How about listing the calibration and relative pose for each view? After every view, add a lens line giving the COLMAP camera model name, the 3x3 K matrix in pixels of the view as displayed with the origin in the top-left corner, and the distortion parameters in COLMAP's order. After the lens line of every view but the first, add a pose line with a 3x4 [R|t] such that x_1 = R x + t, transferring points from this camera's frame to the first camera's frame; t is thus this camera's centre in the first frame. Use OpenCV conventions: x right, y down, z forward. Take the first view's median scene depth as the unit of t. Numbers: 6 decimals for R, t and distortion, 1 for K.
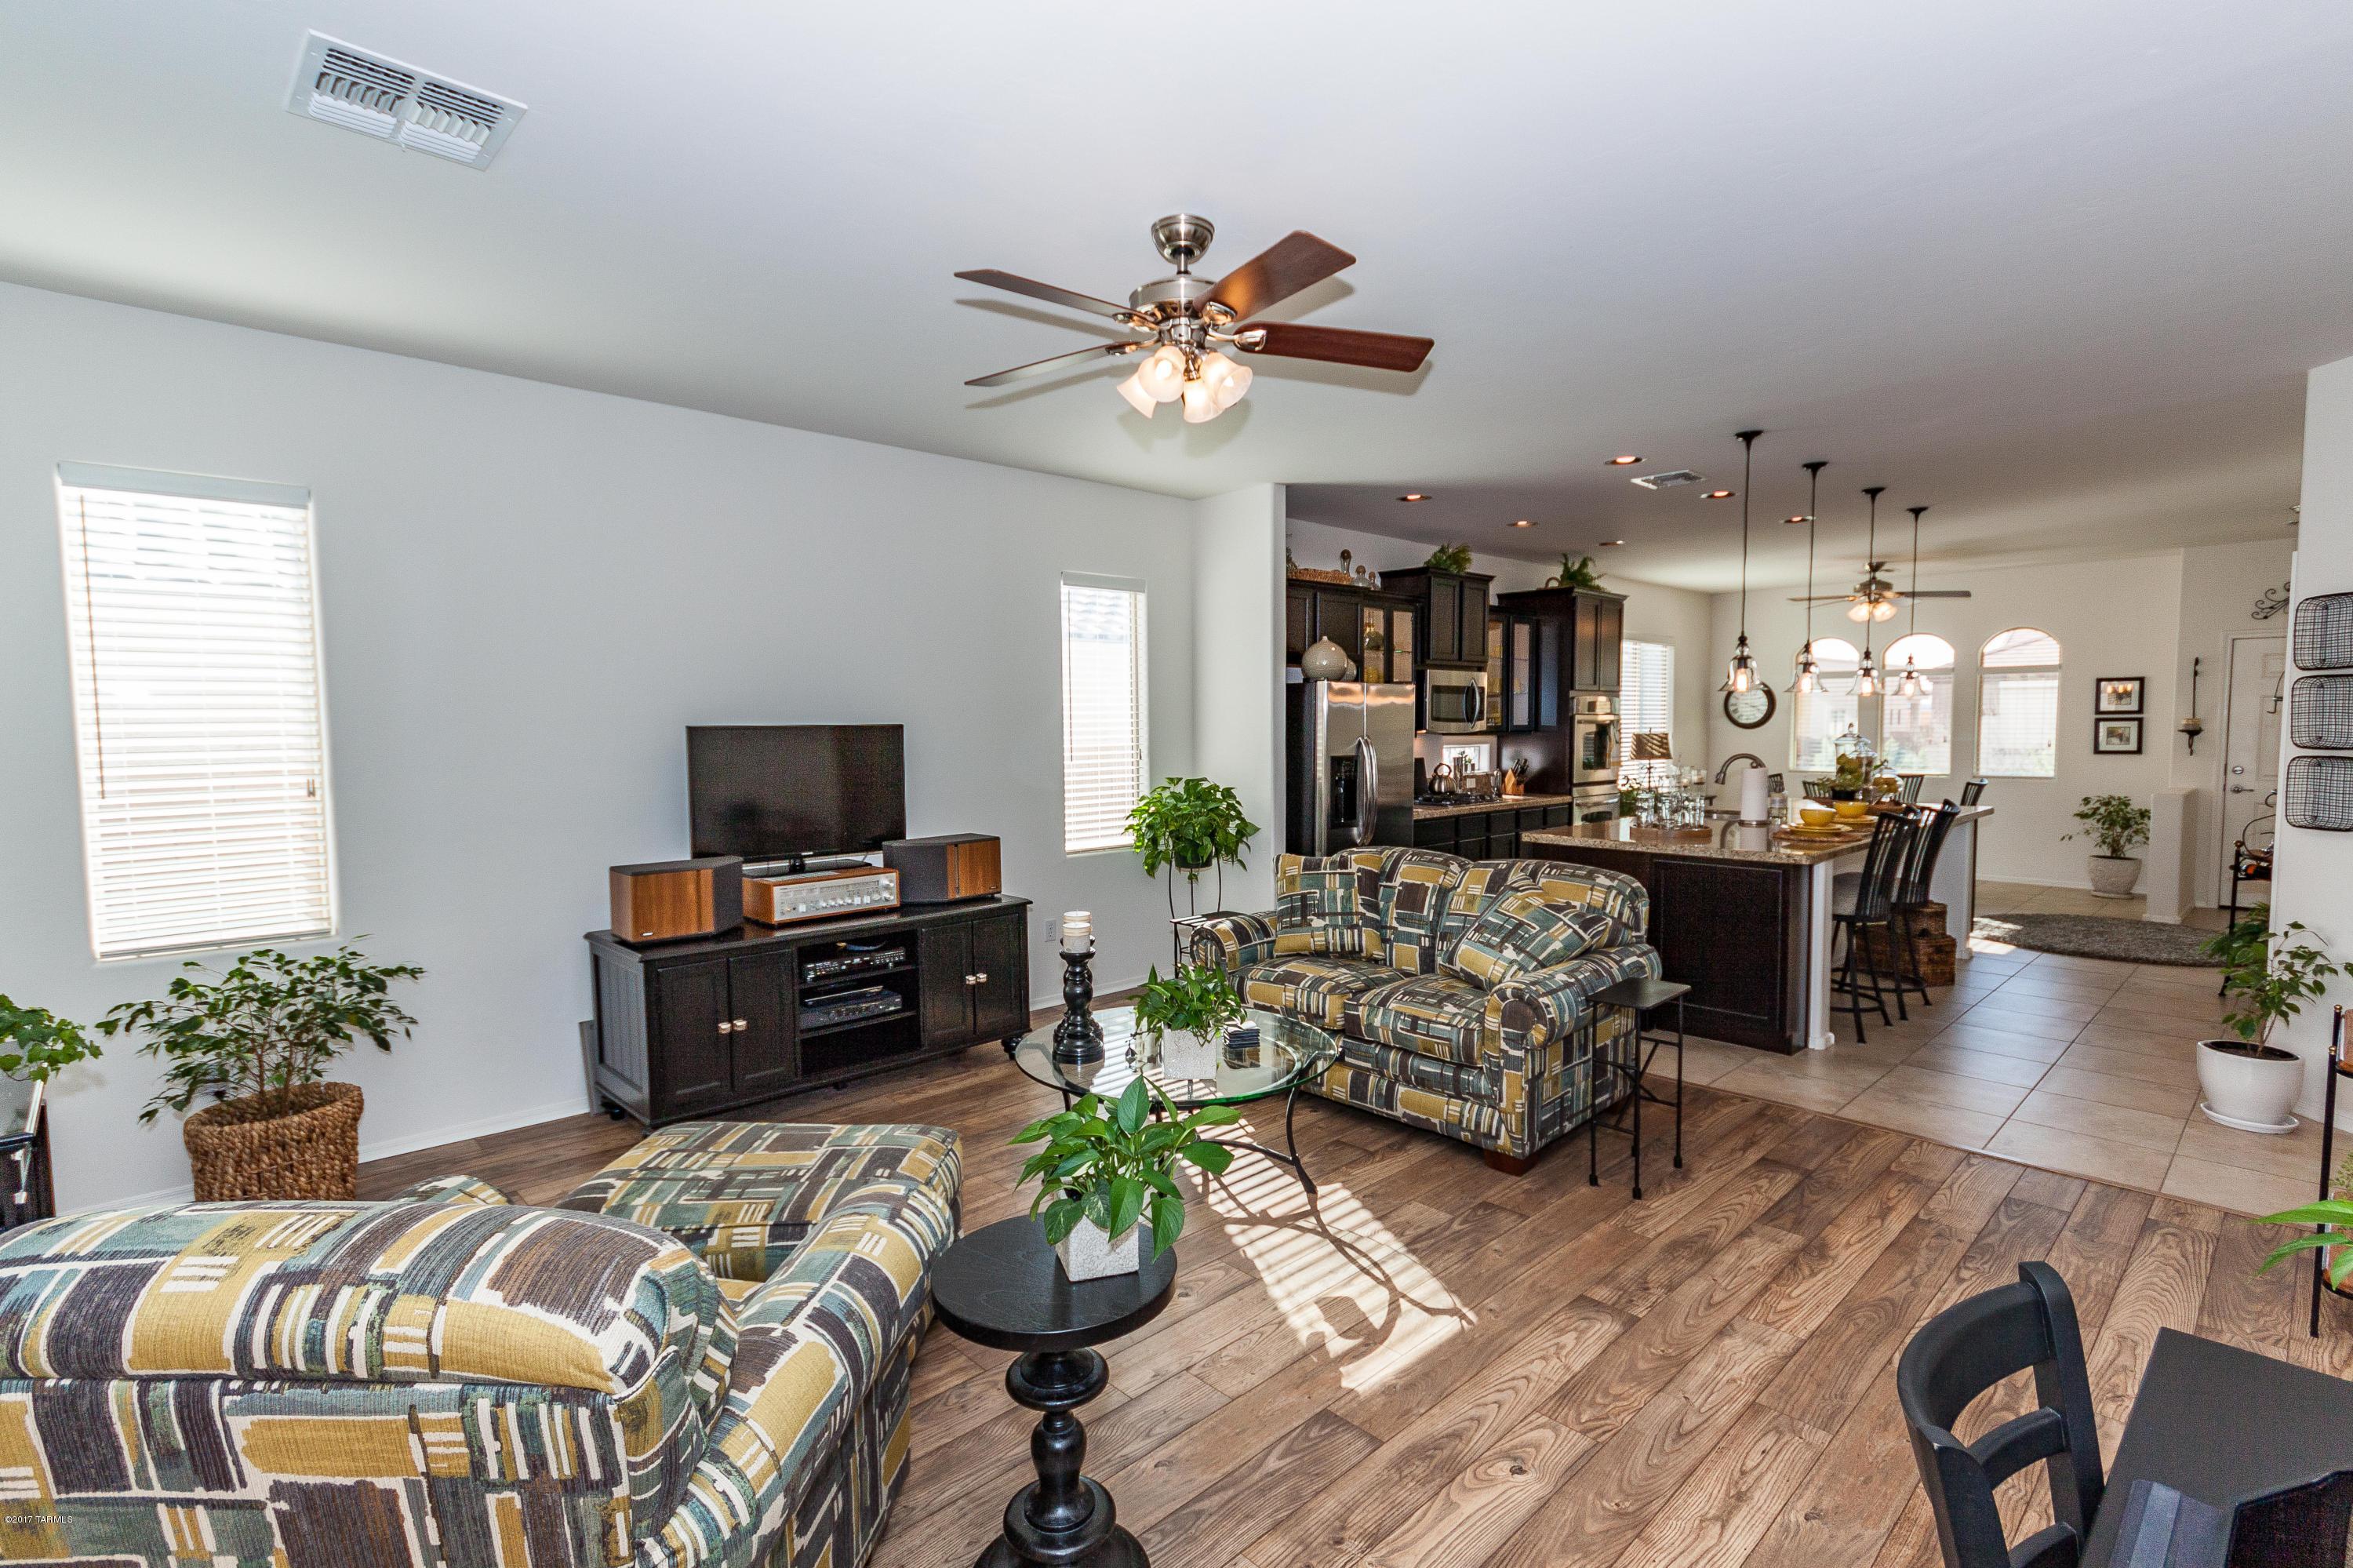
lens RADIAL K [[1099.5, 0, 1176.5], [0, 1099.5, 784.0], [0, 0, 1]] dist [0.003765, 0.000880]
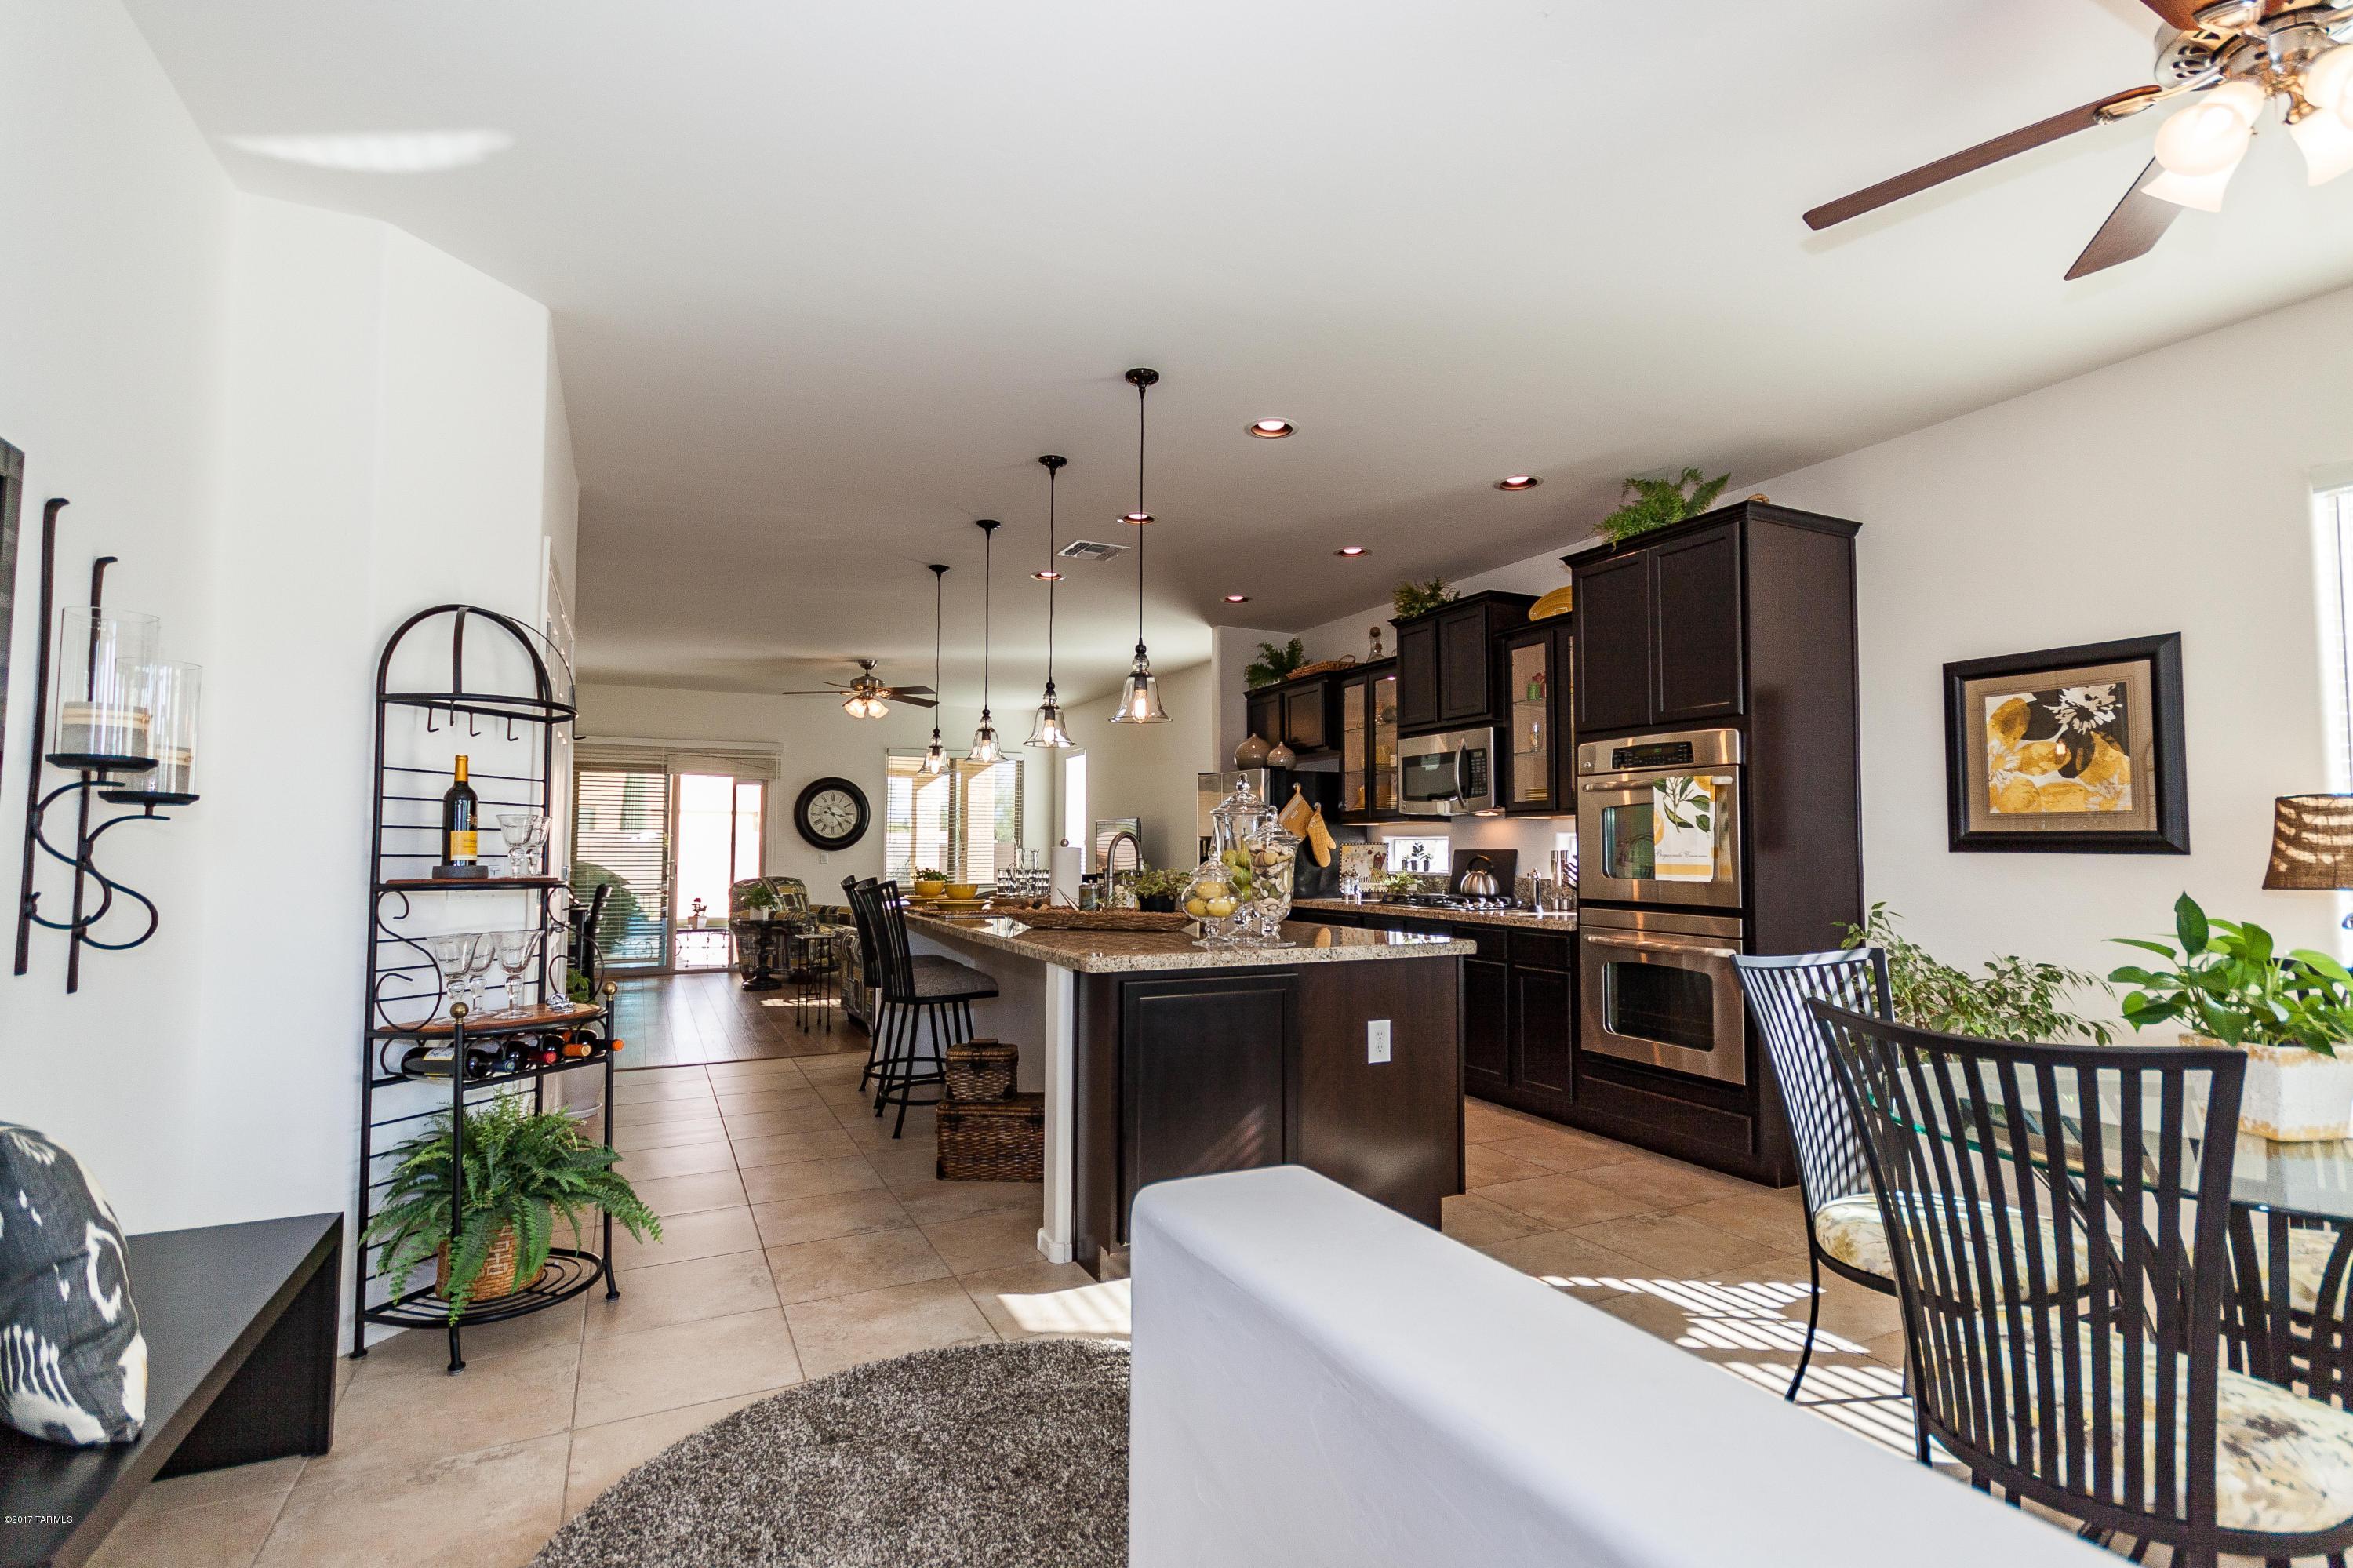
lens RADIAL K [[1126.5, 0, 1156.4], [0, 1126.5, 787.6], [0, 0, 1]] dist [-0.000293, 0.000006]
pose [[-0.312168, -0.042720, -0.949066, 1.029084], [-0.050330, 0.998329, -0.028383, -0.031797], [0.948693, 0.038906, -0.313797, 1.027812]]
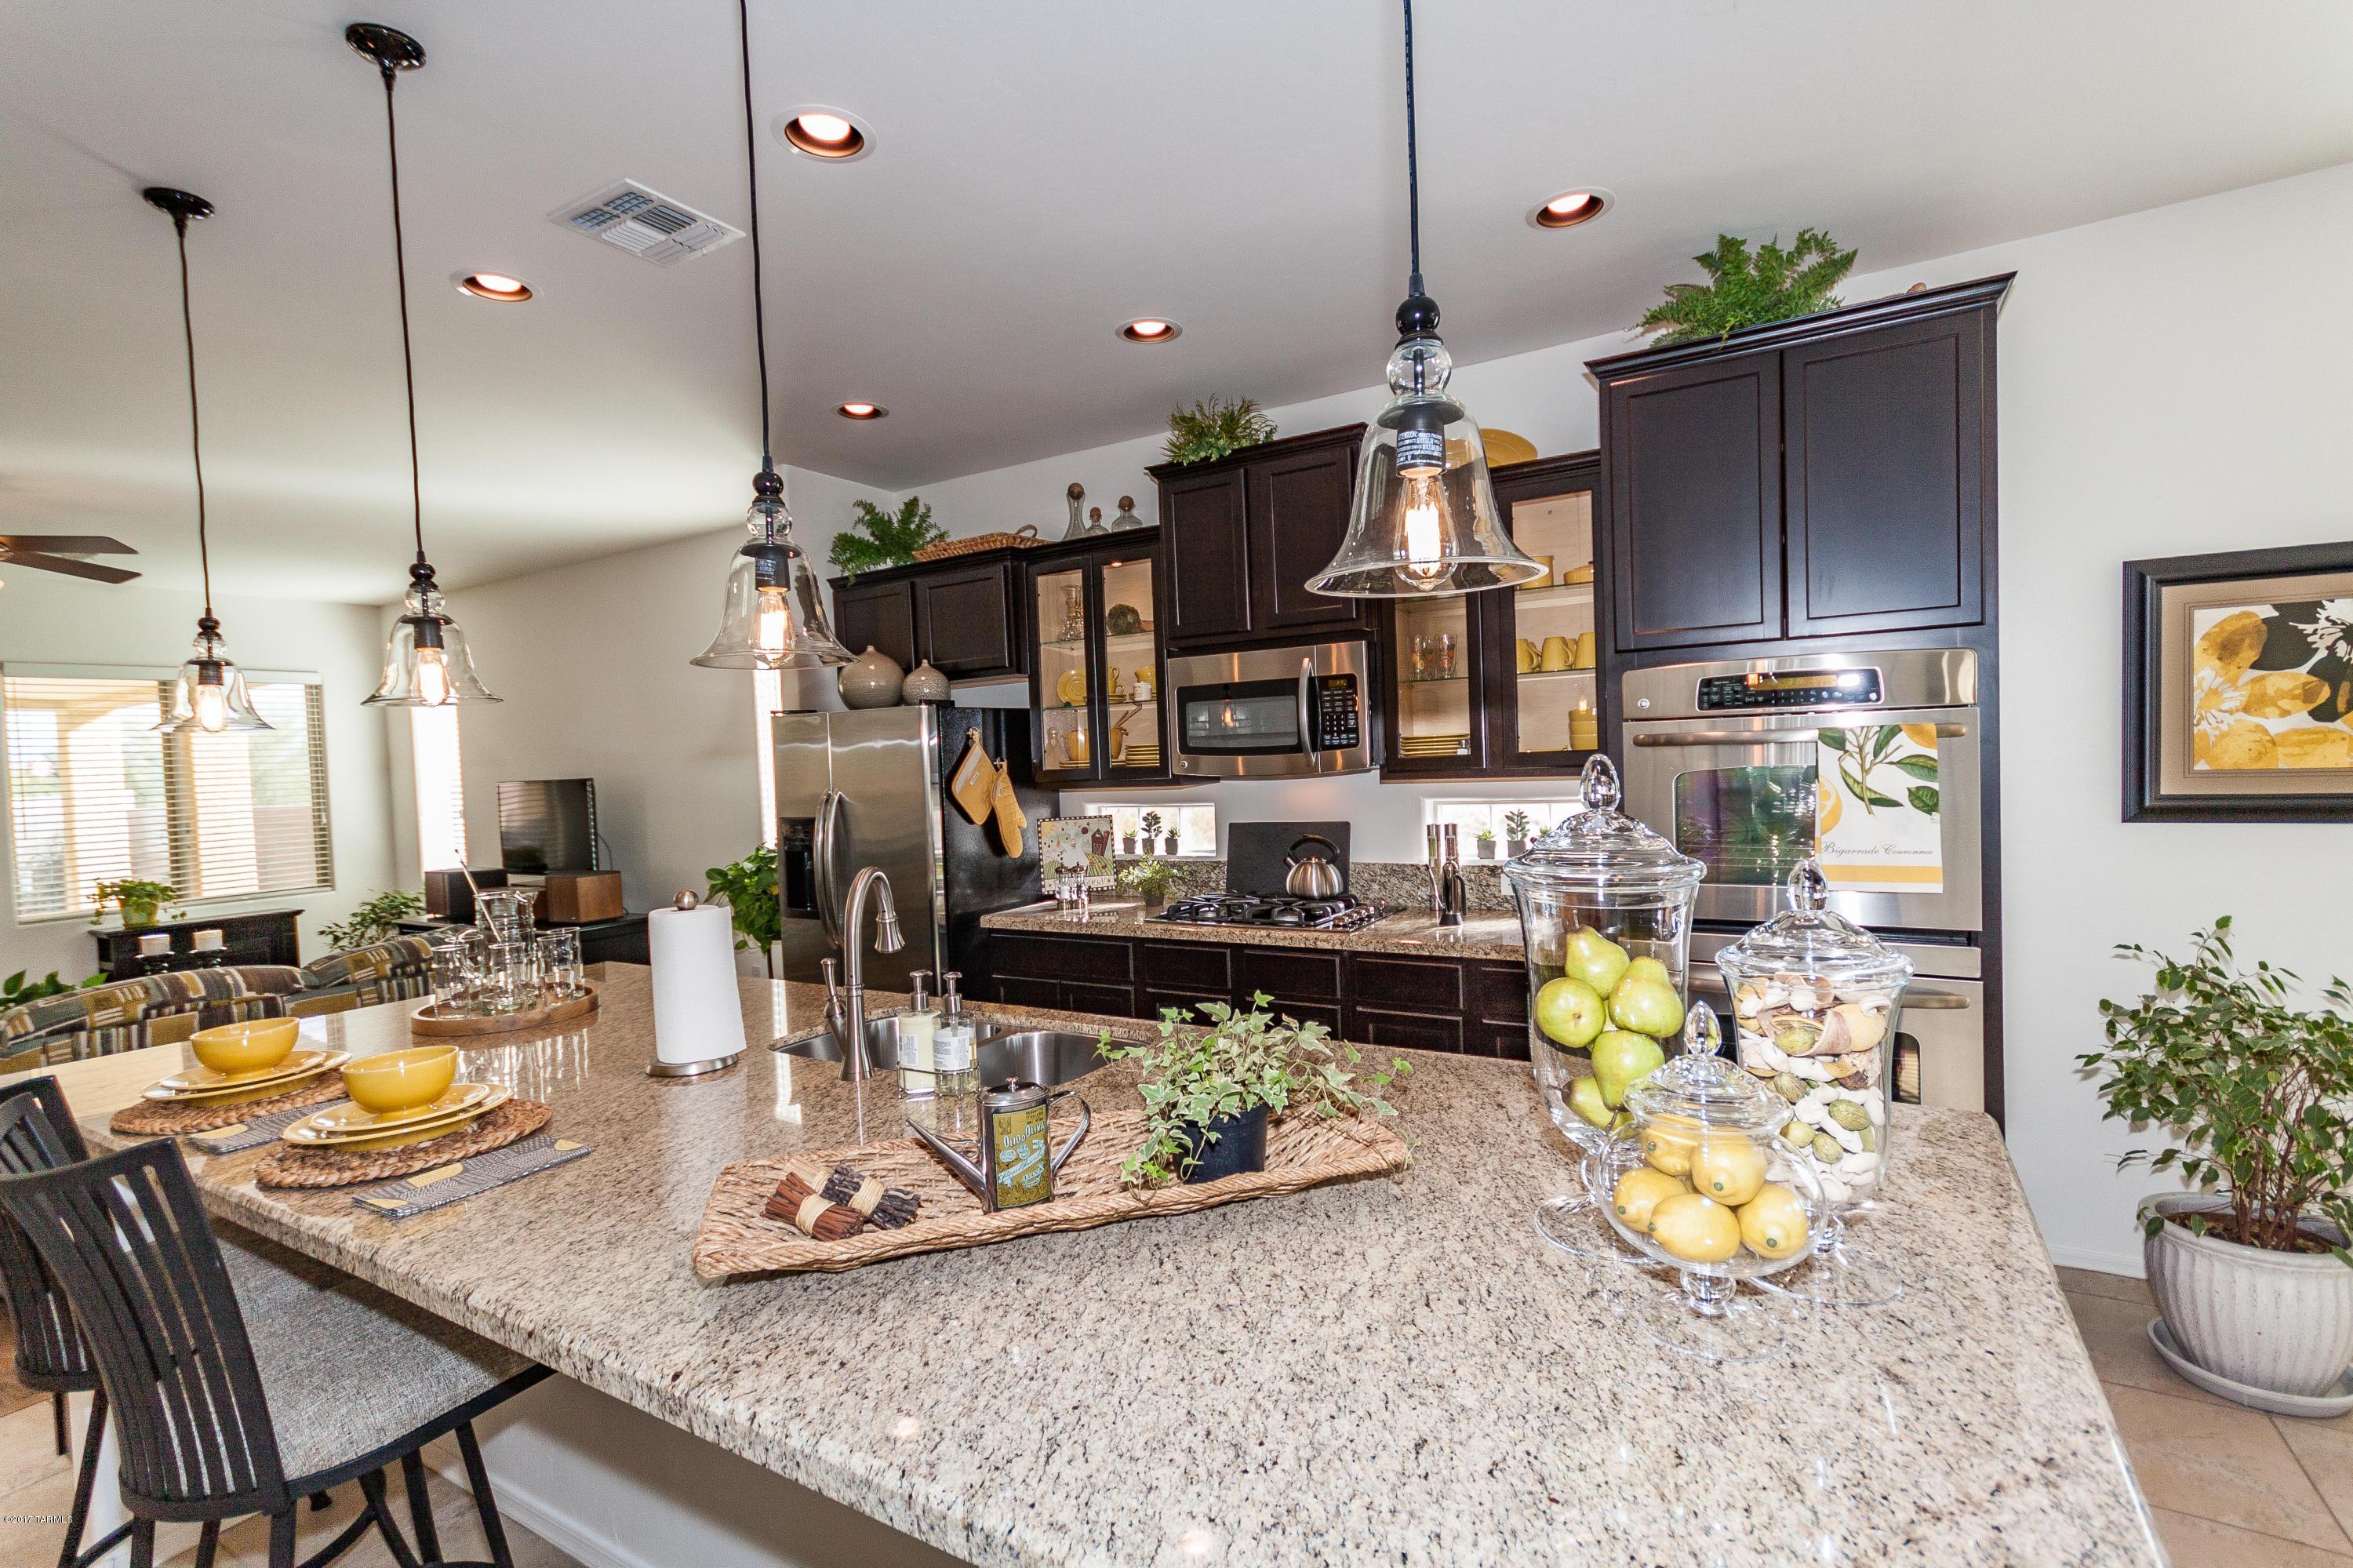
lens RADIAL K [[1093.6, 0, 1178.5], [0, 1093.6, 791.6], [0, 0, 1]] dist [0.004126, 0.000436]
pose [[0.270358, 0.032587, -0.962208, 0.694484], [-0.013709, 0.999456, 0.029997, -0.052251], [0.962662, 0.005081, 0.270657, 0.807237]]
